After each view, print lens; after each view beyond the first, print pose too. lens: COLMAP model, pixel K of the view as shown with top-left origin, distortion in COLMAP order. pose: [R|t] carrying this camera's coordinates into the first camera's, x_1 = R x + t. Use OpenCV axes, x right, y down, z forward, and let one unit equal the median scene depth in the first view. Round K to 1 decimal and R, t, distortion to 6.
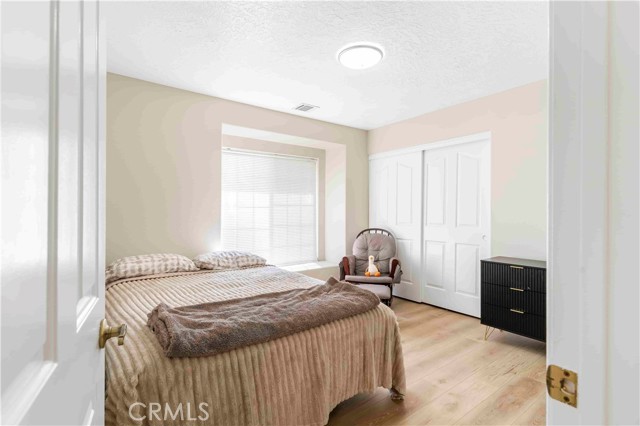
lens RADIAL K [[309.8, 0, 318.7], [0, 309.8, 209.5], [0, 0, 1]] dist [-0.001452, -0.000142]
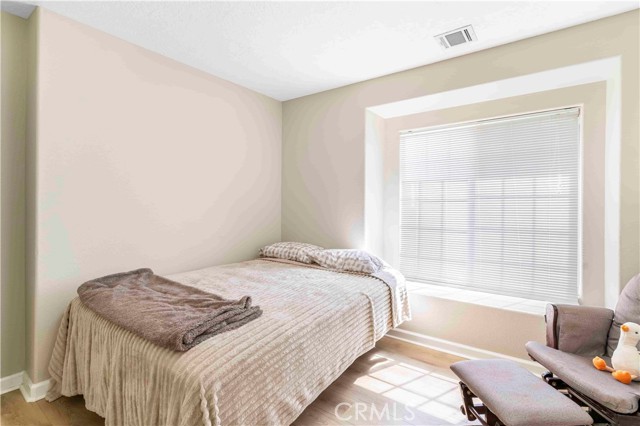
lens RADIAL K [[309.8, 0, 321.7], [0, 309.8, 212.1], [0, 0, 1]] dist [-0.001452, -0.000142]
pose [[0.263243, 0.028373, -0.964312, 0.564839], [0.009796, 0.999437, 0.032080, -0.009999], [0.964680, -0.017891, 0.262817, 0.680437]]
